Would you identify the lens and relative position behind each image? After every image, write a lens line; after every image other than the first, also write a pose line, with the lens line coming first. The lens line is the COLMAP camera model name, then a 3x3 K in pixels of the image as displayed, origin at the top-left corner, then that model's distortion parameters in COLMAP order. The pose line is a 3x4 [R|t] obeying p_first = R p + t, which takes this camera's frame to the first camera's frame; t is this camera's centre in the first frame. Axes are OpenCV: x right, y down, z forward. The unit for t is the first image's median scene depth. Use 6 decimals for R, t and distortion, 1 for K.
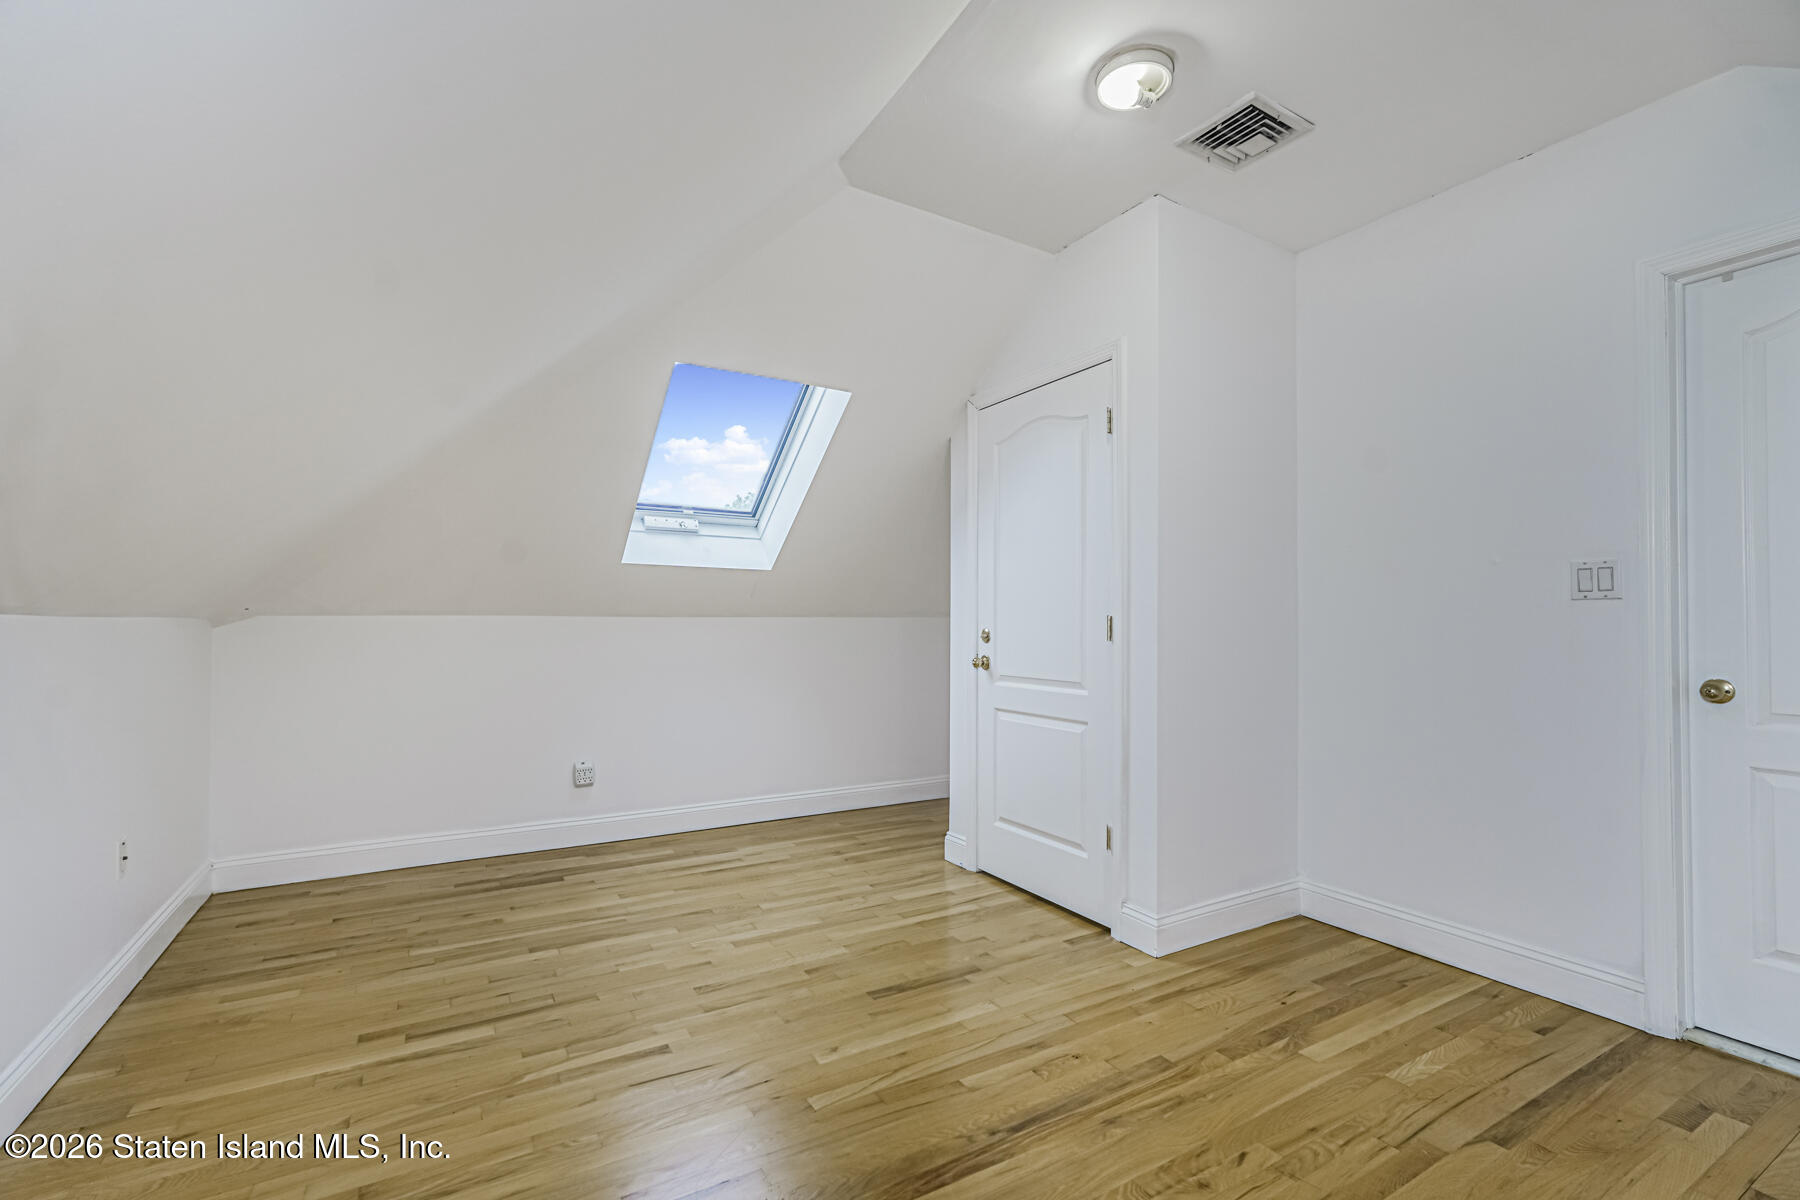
lens RADIAL K [[792.1, 0, 900.3], [0, 792.1, 611.9], [0, 0, 1]] dist [-0.012406, 0.007092]
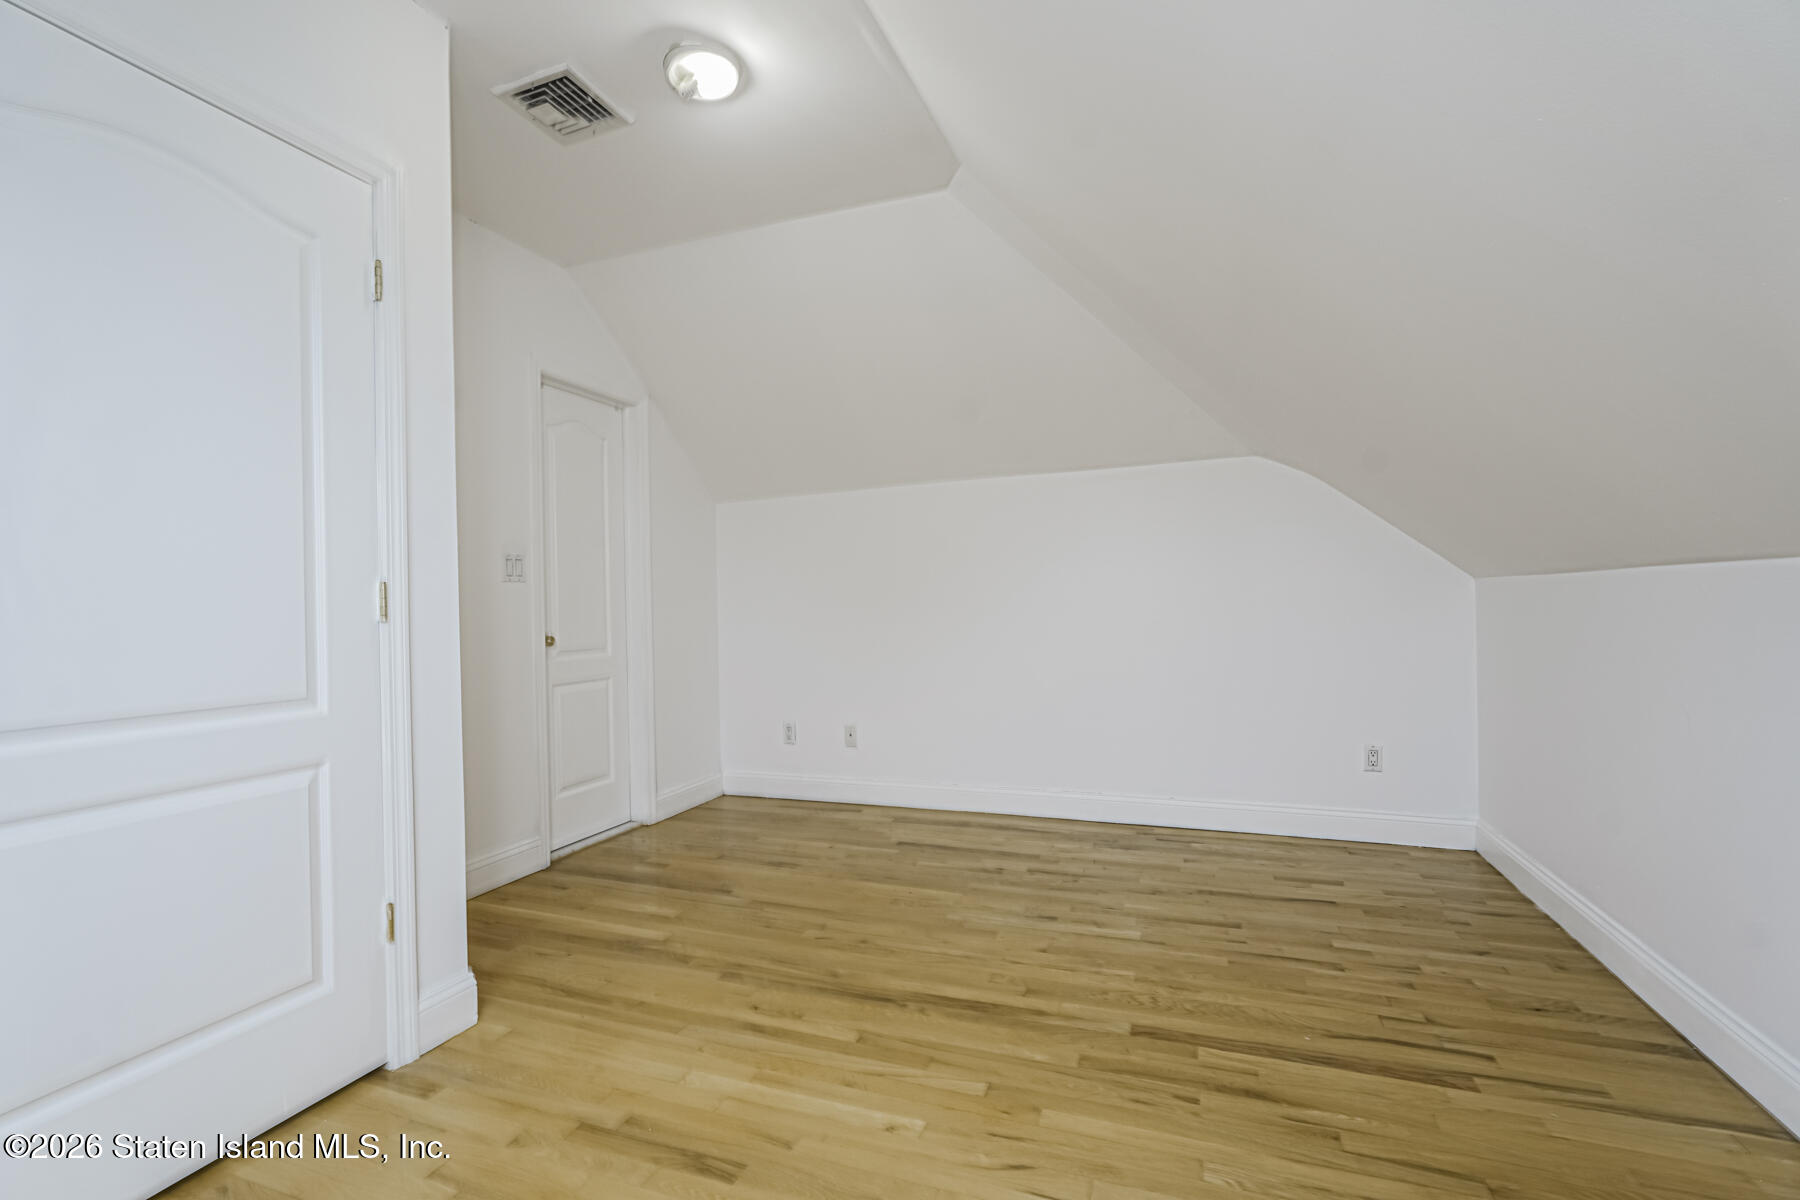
lens RADIAL K [[792.1, 0, 903.5], [0, 792.1, 600.9], [0, 0, 1]] dist [-0.012406, 0.007092]
pose [[-0.628246, 0.010628, 0.777942, -0.694767], [0.002857, 0.999931, -0.011354, 0.040099], [-0.778009, -0.004911, -0.628234, 1.463051]]
